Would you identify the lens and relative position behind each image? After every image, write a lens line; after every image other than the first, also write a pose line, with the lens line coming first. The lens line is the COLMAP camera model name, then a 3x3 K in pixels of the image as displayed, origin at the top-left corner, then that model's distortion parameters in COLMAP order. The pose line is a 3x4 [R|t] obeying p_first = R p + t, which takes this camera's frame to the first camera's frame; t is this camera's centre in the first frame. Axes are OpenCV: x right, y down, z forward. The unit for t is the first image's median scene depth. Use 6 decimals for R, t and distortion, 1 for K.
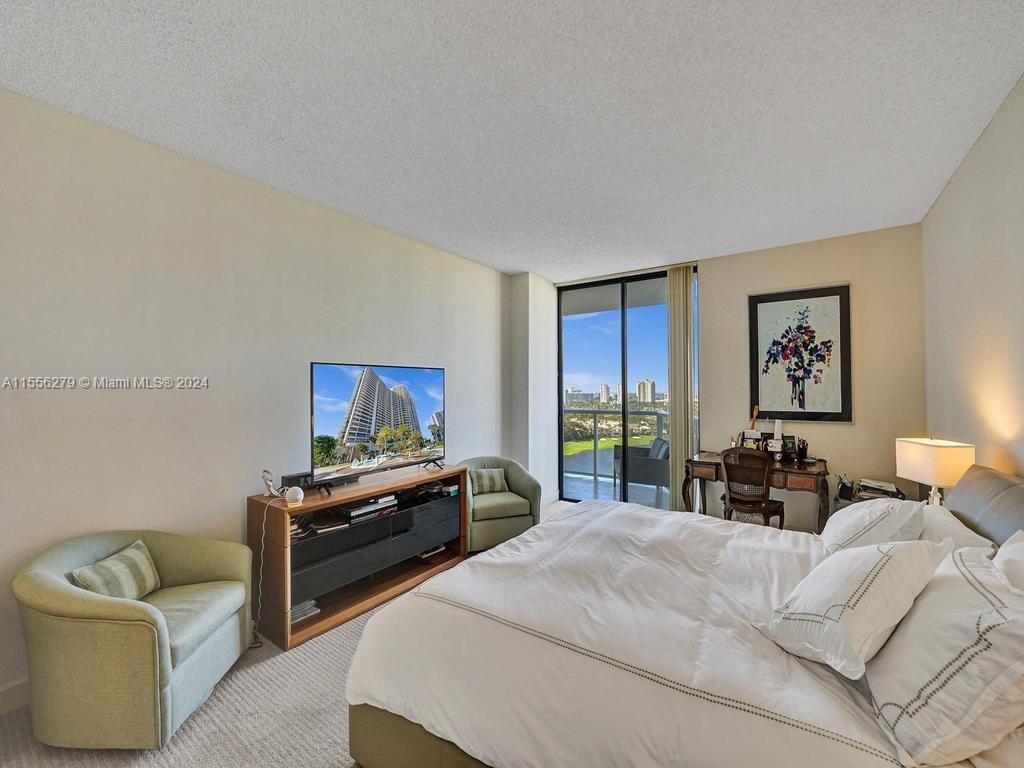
lens RADIAL K [[420.4, 0, 510.9], [0, 420.4, 385.8], [0, 0, 1]] dist [-0.019234, -0.000294]
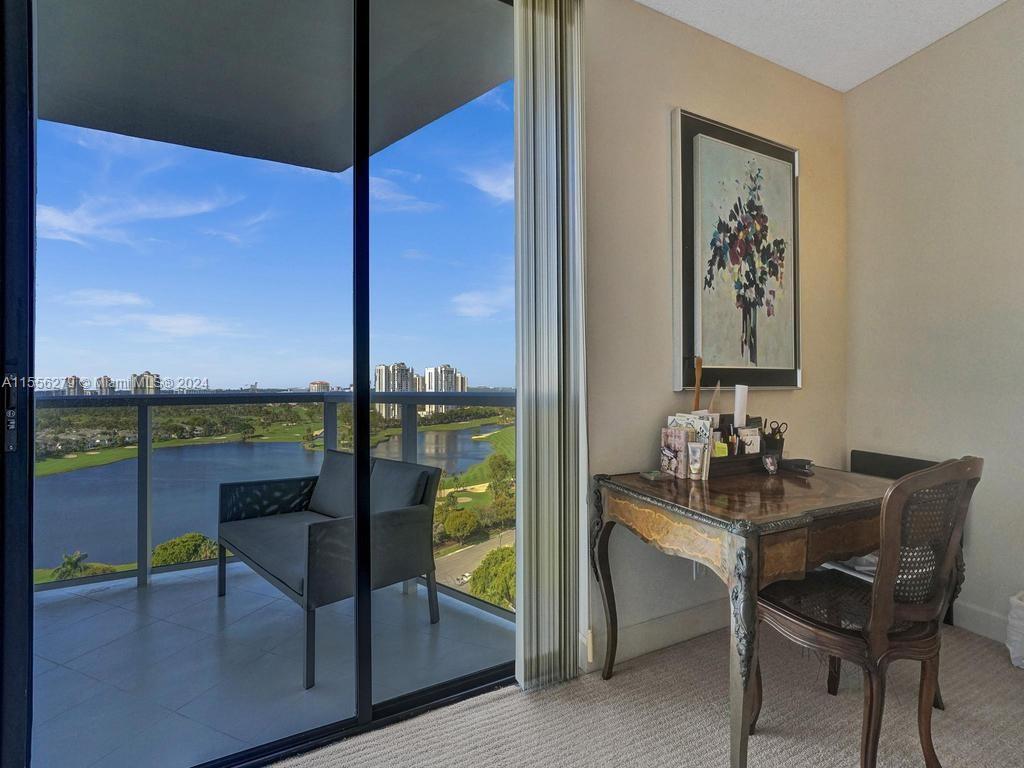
lens RADIAL K [[420.4, 0, 510.9], [0, 420.4, 385.8], [0, 0, 1]] dist [-0.019234, -0.000294]
pose [[0.511557, -0.002030, 0.859247, 0.102063], [-0.005672, 0.999967, 0.005739, 0.080986], [-0.859231, -0.007809, 0.511528, 0.988683]]
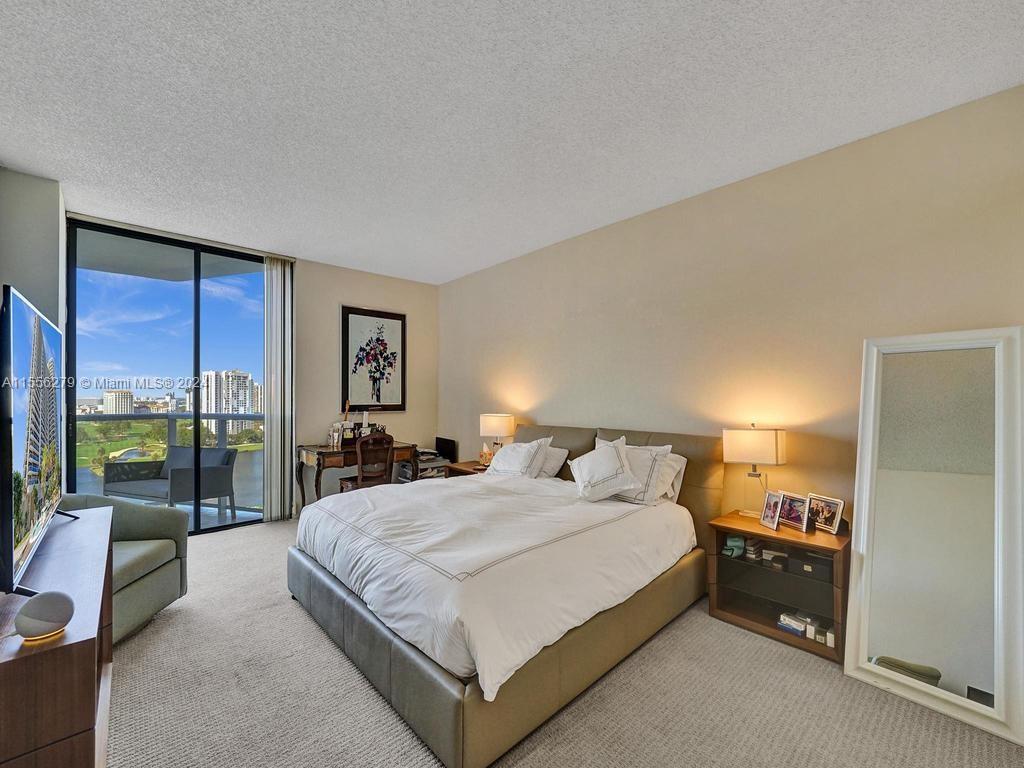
lens RADIAL K [[431.7, 0, 515.7], [0, 431.7, 398.0], [0, 0, 1]] dist [0.000788, 0.000021]
pose [[0.218848, -0.000805, 0.975759, -0.517705], [-0.015327, 0.999873, 0.004263, 0.028963], [-0.975639, -0.015888, 0.218808, 0.287539]]
